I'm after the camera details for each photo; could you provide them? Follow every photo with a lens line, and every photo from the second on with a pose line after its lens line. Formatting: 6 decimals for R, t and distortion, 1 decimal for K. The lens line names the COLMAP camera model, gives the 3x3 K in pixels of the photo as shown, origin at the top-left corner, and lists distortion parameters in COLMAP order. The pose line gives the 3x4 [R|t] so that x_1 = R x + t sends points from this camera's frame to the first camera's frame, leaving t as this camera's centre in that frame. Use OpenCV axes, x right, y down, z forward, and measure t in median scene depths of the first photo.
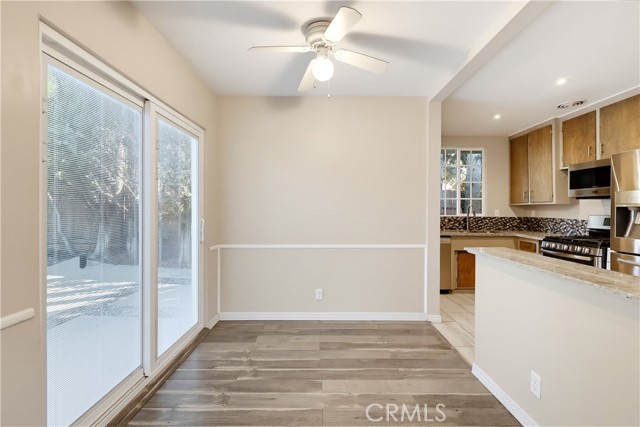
lens RADIAL K [[302.4, 0, 320.6], [0, 302.4, 212.2], [0, 0, 1]] dist [-0.005491, 0.000382]
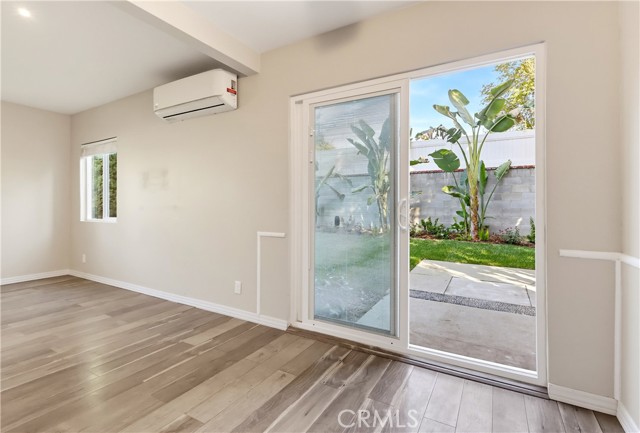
lens RADIAL K [[302.4, 0, 313.9], [0, 302.4, 214.3], [0, 0, 1]] dist [-0.005491, 0.000382]
pose [[-0.505792, 0.005681, -0.862637, 0.207517], [-0.017825, 0.999696, 0.017035, 0.032770], [0.862471, 0.023993, -0.505537, 0.570337]]
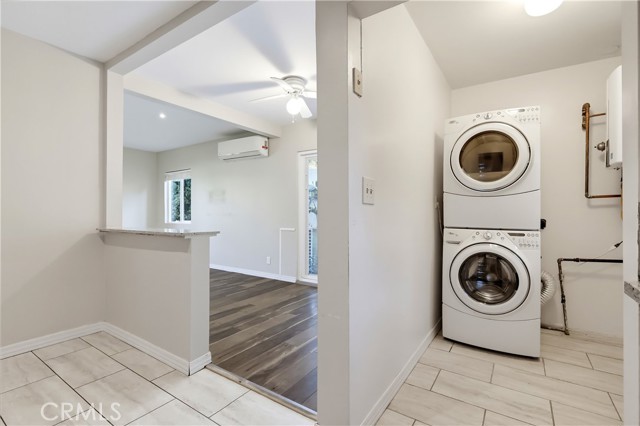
lens RADIAL K [[302.4, 0, 322.8], [0, 302.4, 209.7], [0, 0, 1]] dist [-0.005491, 0.000382]
pose [[-0.553687, -0.012556, -0.832630, 0.529213], [-0.011624, 0.999905, -0.007348, 0.022685], [0.832644, 0.005610, -0.553781, 0.868329]]
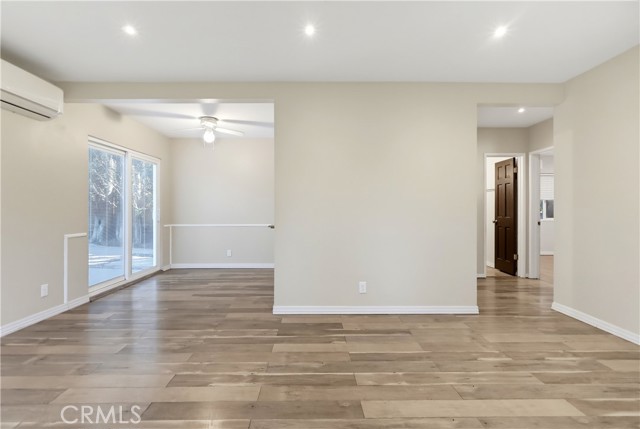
lens RADIAL K [[302.4, 0, 315.3], [0, 302.4, 214.6], [0, 0, 1]] dist [-0.005491, 0.000382]
pose [[0.999863, 0.000444, 0.016545, 0.325792], [-0.000565, 0.999973, 0.007357, 0.026184], [-0.016542, -0.007366, 0.999836, -0.521743]]
